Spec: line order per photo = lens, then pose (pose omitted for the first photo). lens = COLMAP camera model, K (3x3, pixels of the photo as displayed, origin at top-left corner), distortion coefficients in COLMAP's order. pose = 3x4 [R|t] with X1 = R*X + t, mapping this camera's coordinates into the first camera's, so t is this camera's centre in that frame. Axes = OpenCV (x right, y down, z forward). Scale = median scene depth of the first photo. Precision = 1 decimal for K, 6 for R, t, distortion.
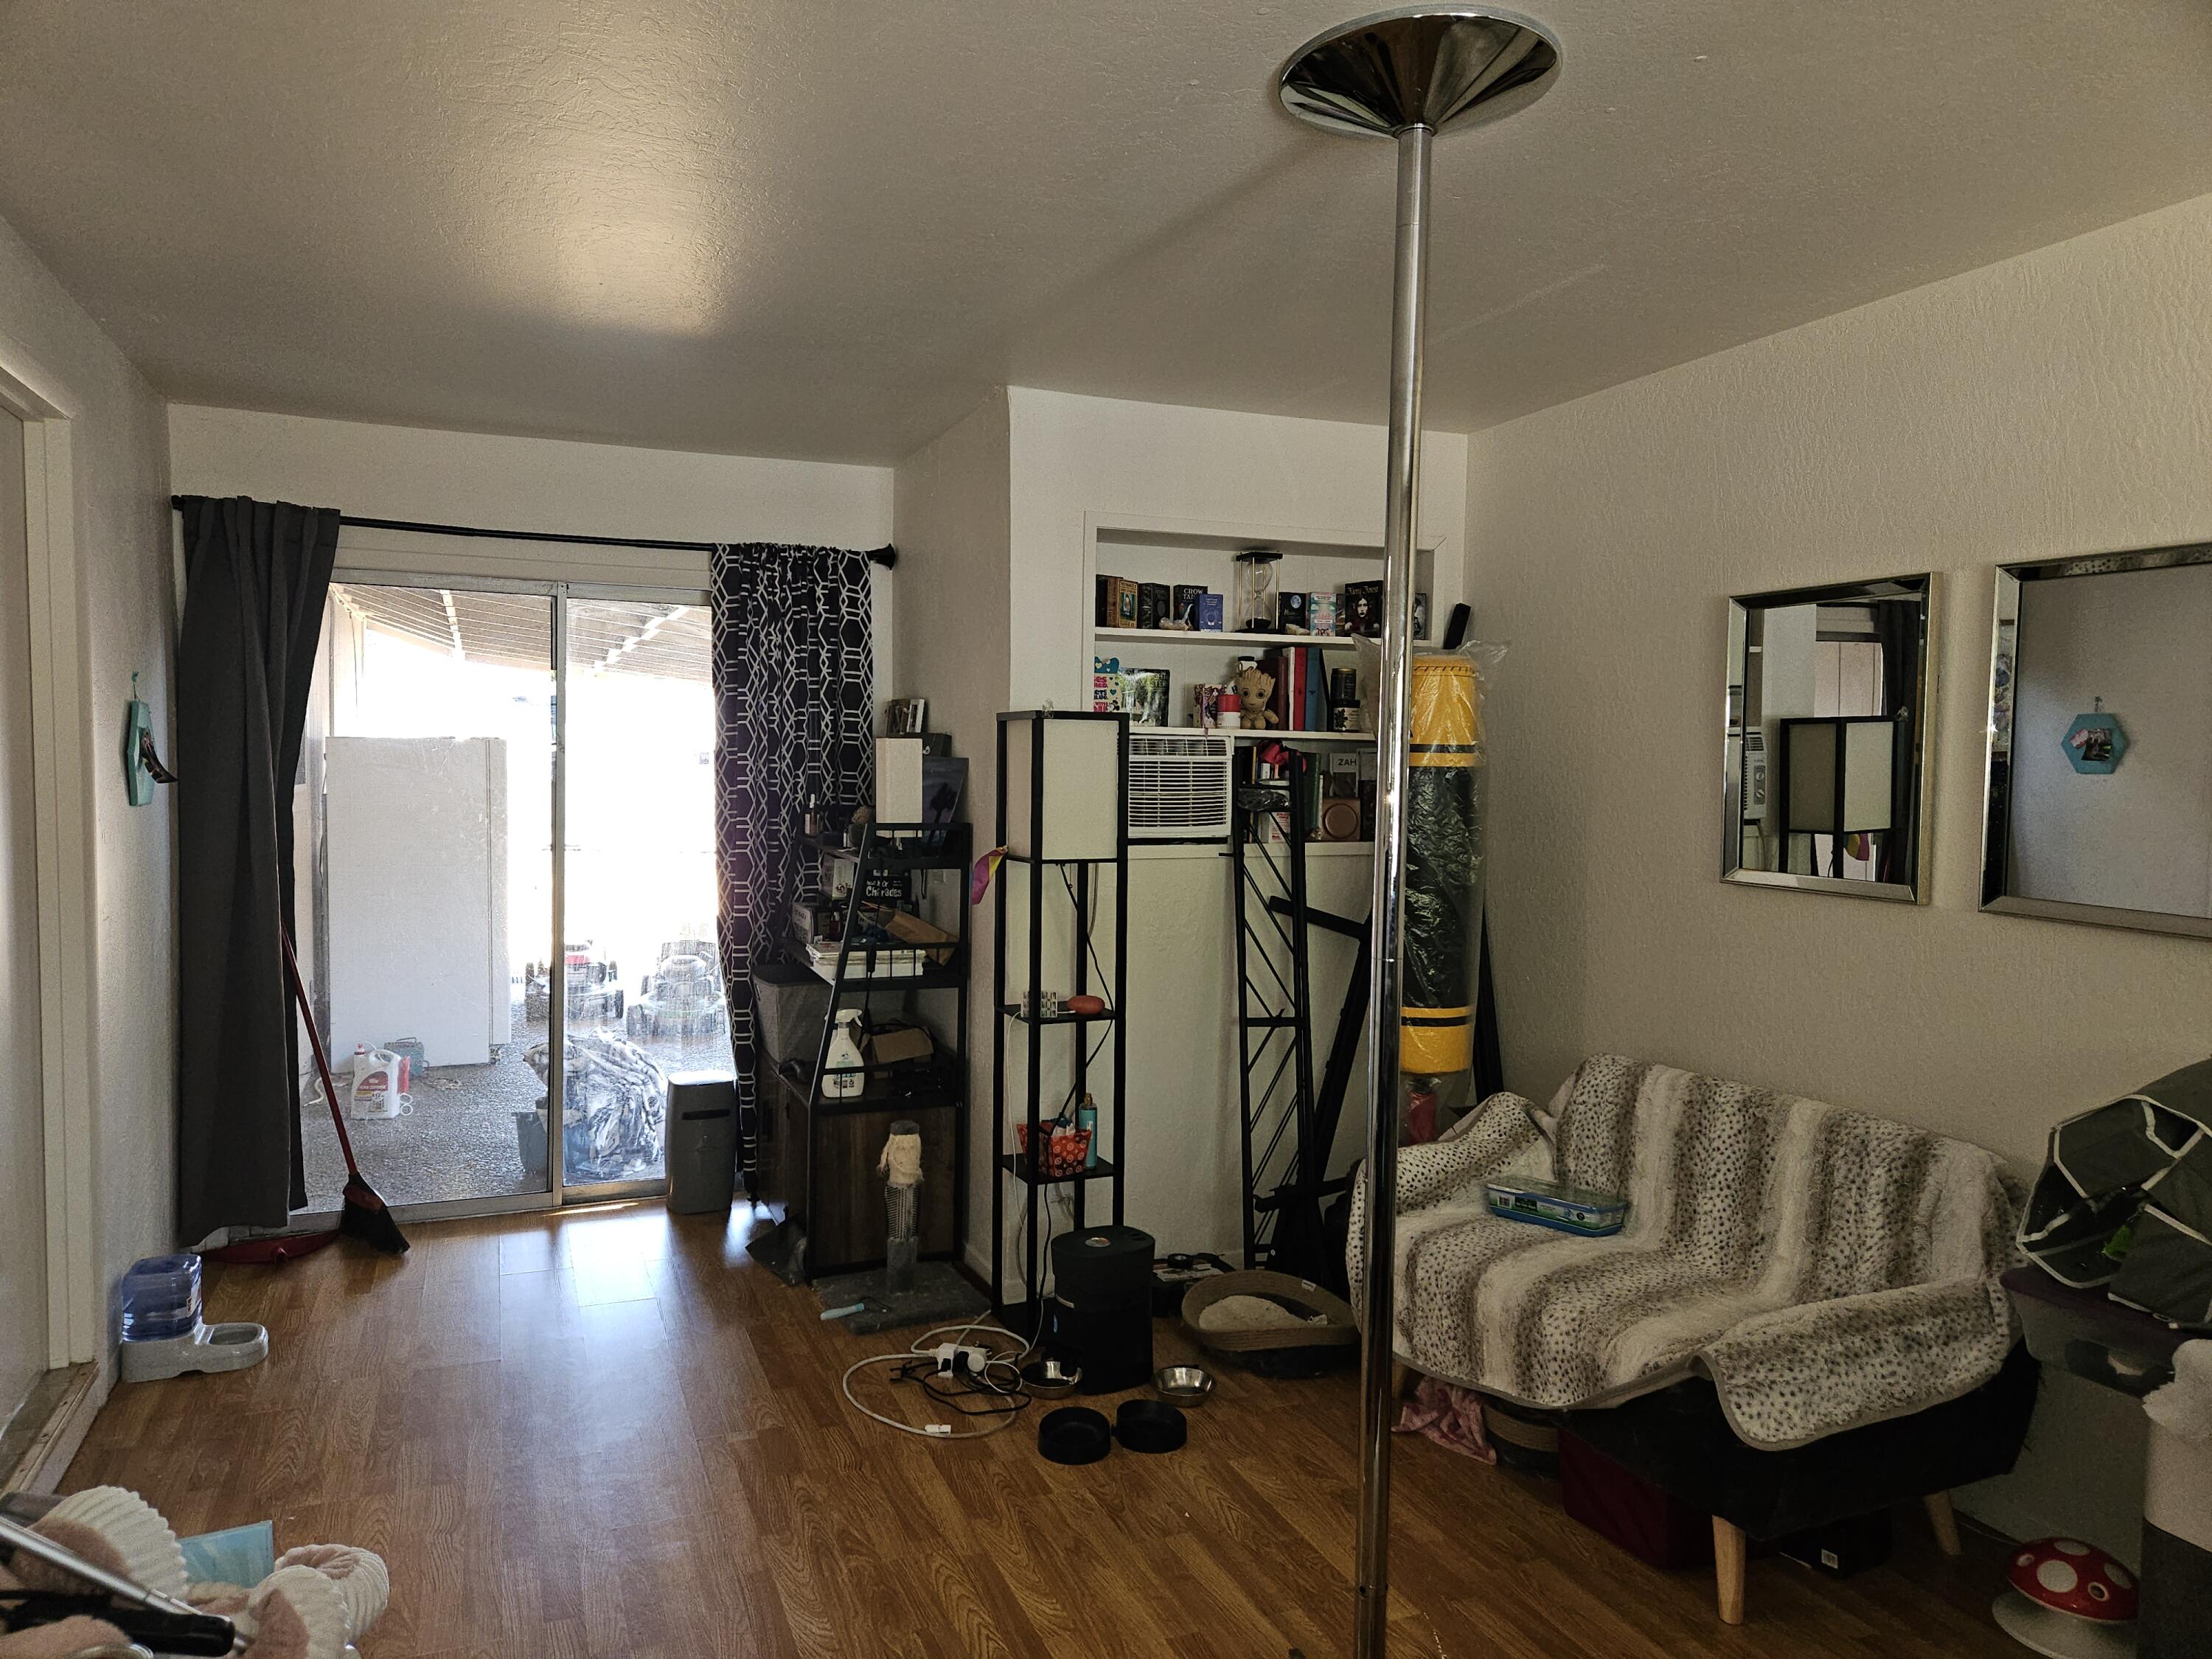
lens RADIAL K [[1504.9, 0, 1099.6], [0, 1504.9, 831.6], [0, 0, 1]] dist [0.058317, -0.023216]
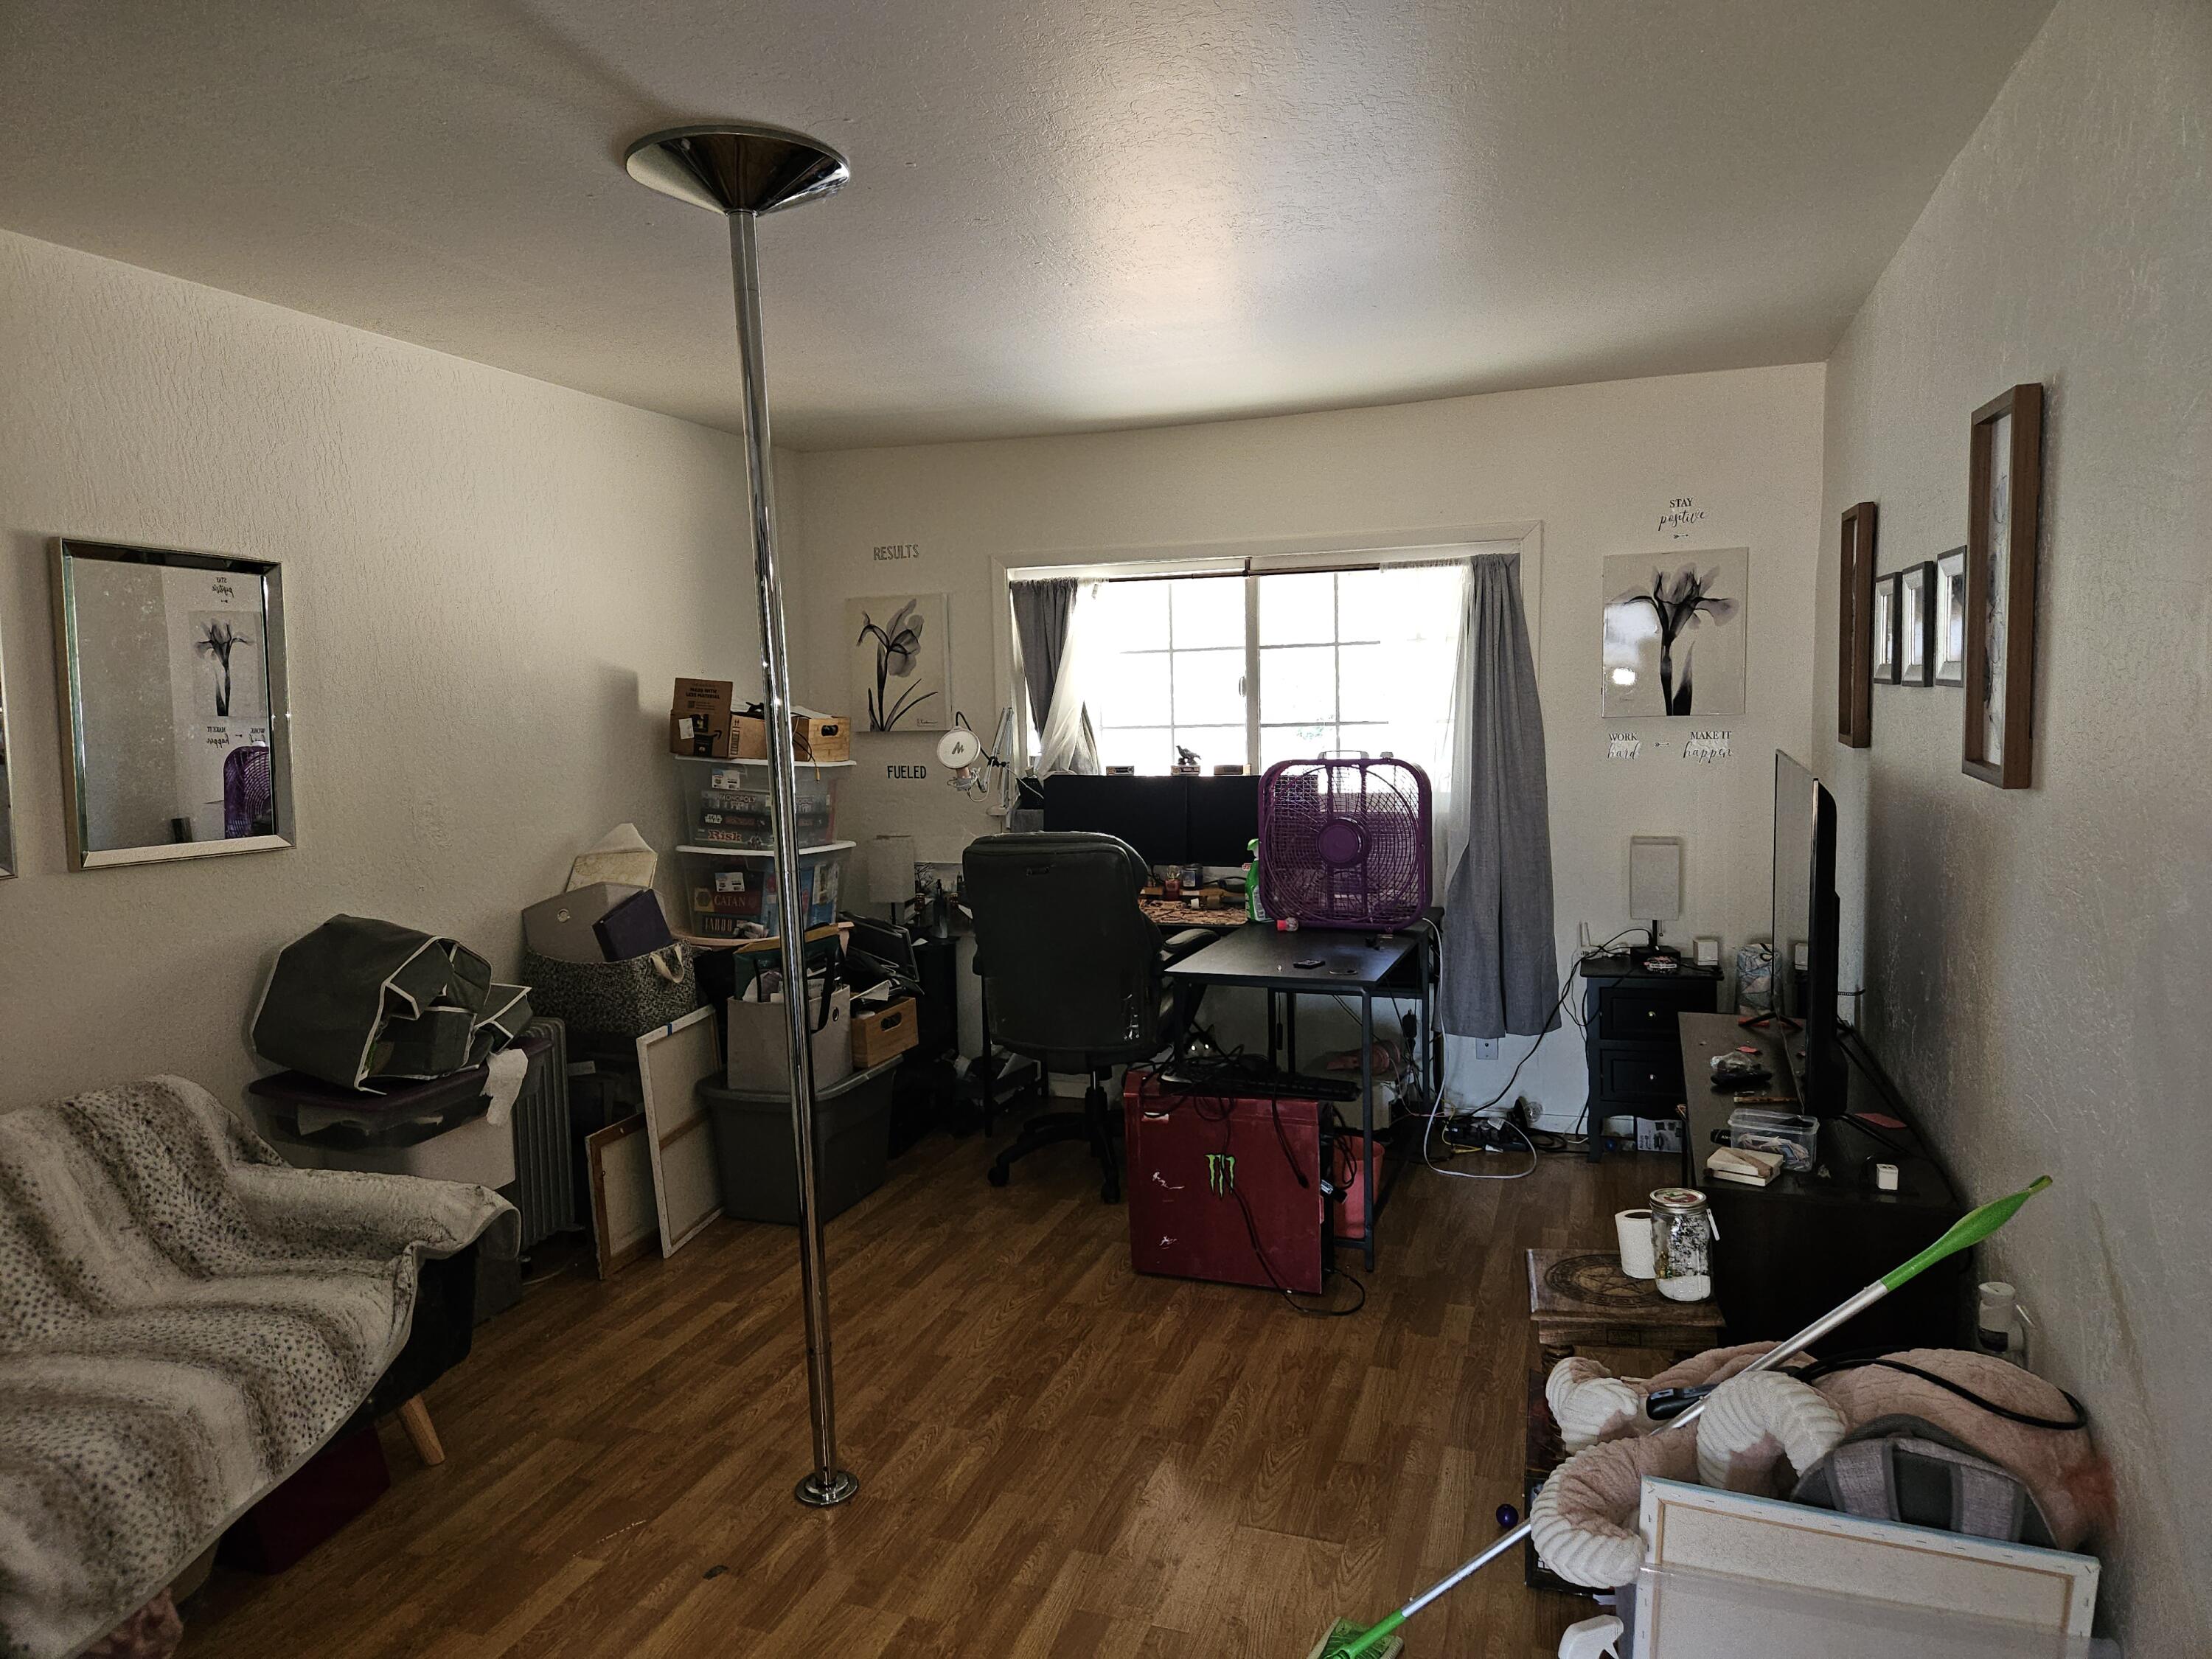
lens RADIAL K [[1504.9, 0, 1100.0], [0, 1504.9, 828.1], [0, 0, 1]] dist [0.058317, -0.023216]
pose [[-0.746623, -0.057723, 0.662738, -0.630013], [0.045904, 0.989384, 0.137888, -0.087608], [-0.663662, 0.133373, -0.736047, 1.298378]]
